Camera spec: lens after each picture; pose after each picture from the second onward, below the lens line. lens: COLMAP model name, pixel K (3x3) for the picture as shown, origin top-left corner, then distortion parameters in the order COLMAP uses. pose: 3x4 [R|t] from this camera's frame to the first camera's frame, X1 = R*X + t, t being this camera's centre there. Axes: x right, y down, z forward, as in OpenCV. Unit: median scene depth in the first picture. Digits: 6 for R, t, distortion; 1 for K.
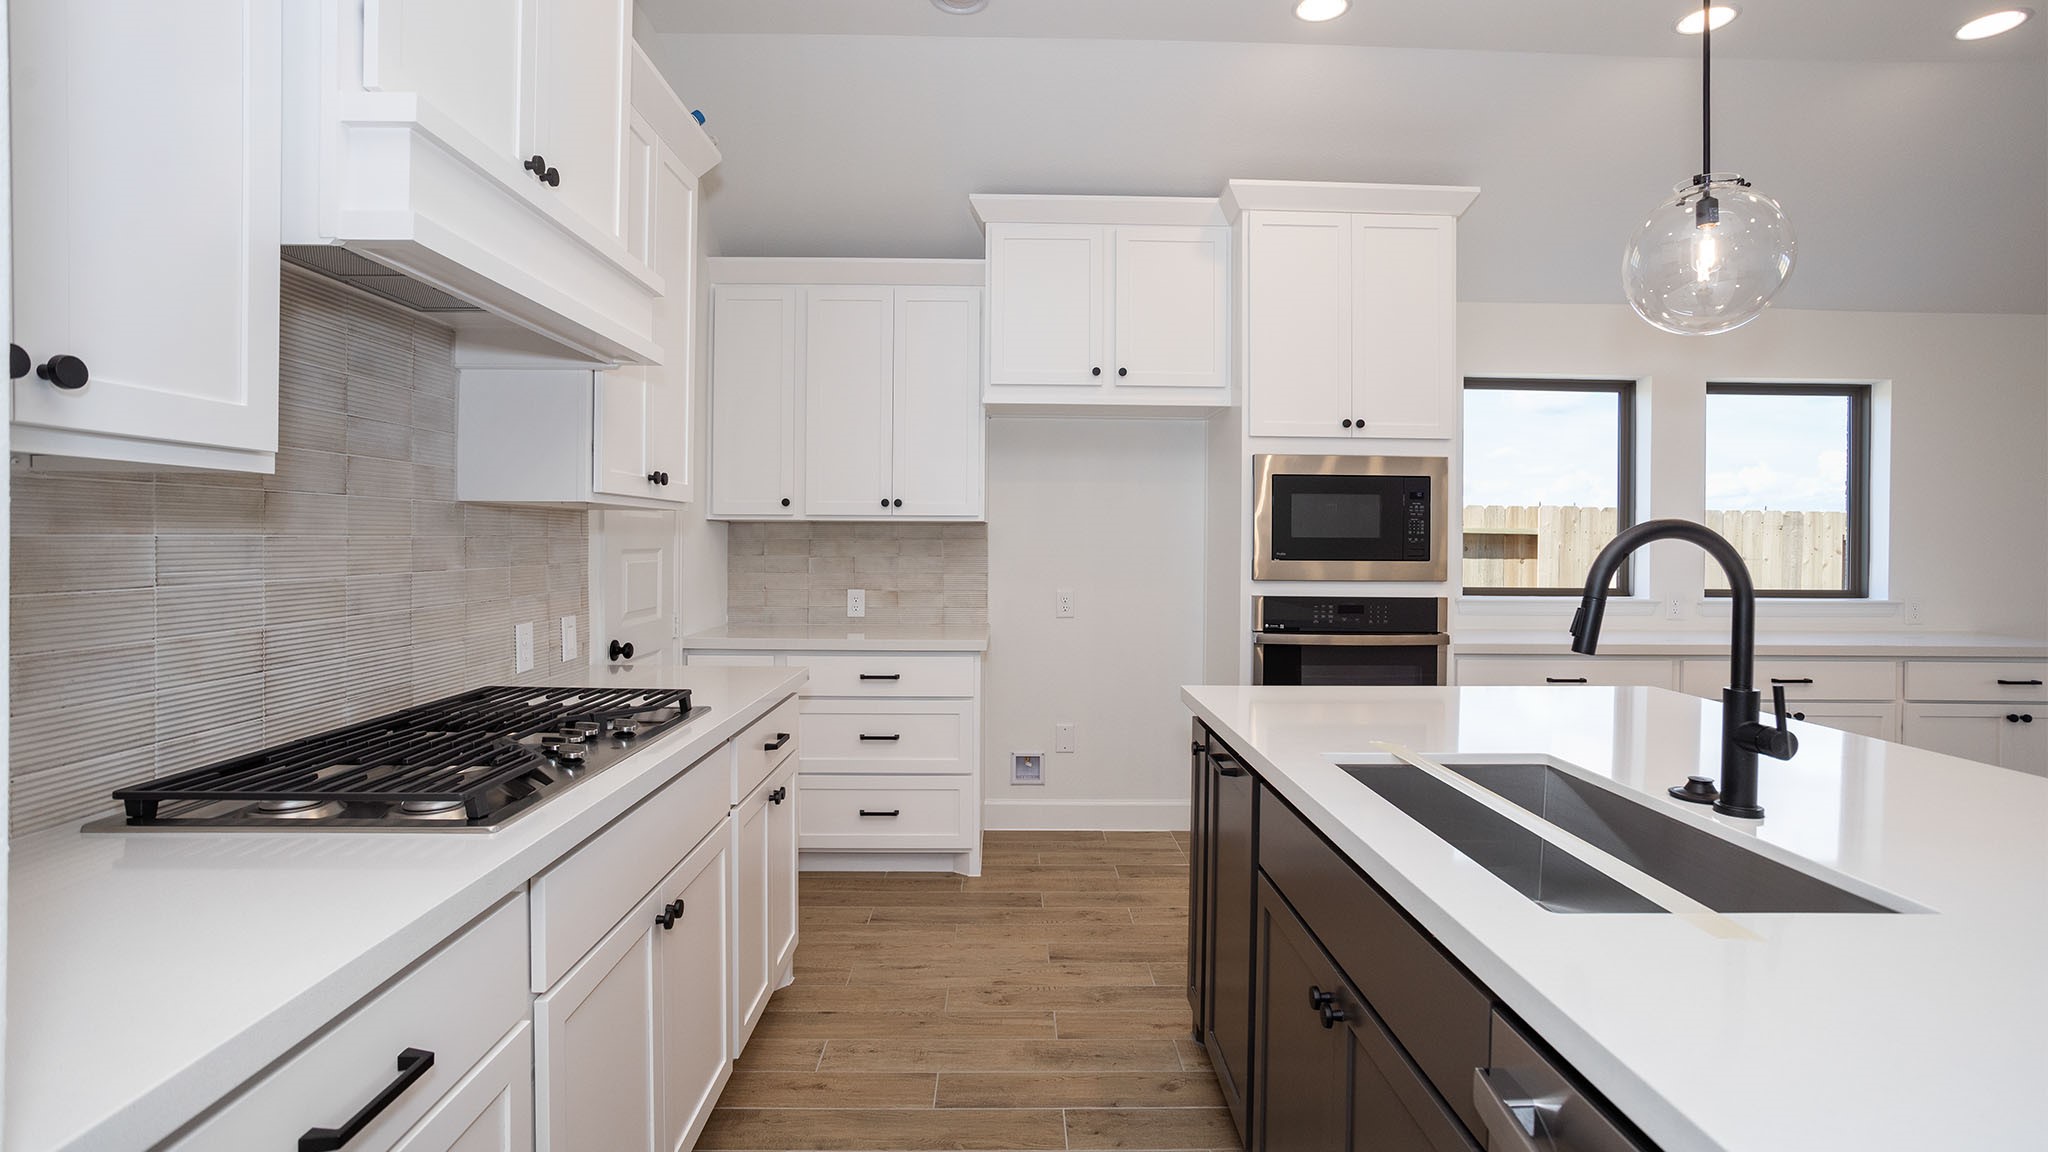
lens RADIAL K [[992.7, 0, 1025.8], [0, 992.7, 559.9], [0, 0, 1]] dist [-0.000941, 0.000121]
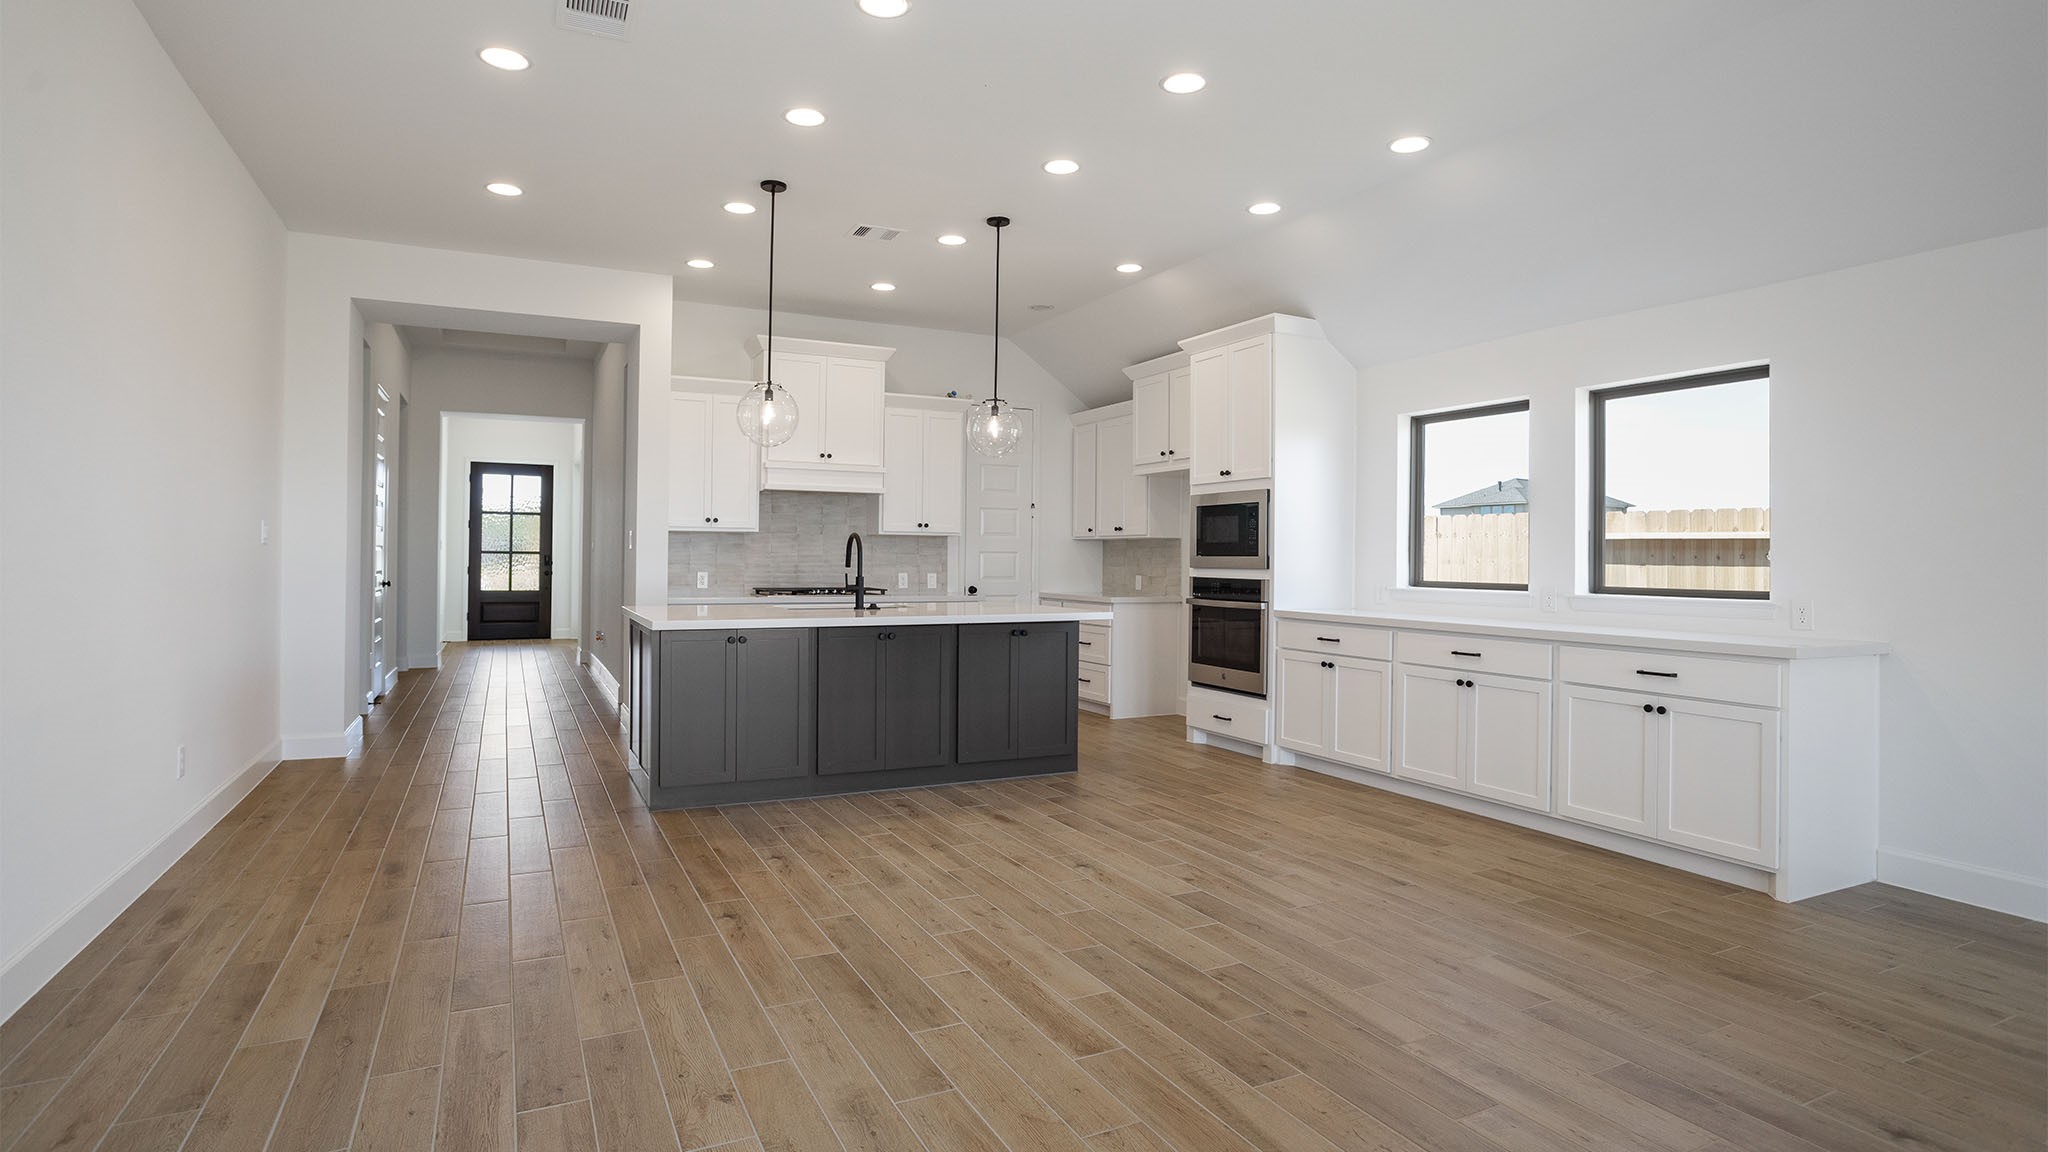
lens RADIAL K [[1063.3, 0, 1024.0], [0, 1063.3, 576.0], [0, 0, 1]] dist [0.001358, 0.000685]
pose [[0.422575, 0.011808, -0.906251, 1.737706], [-0.026000, 0.999662, 0.000902, 0.039617], [0.905955, 0.023181, 0.422739, -0.049143]]
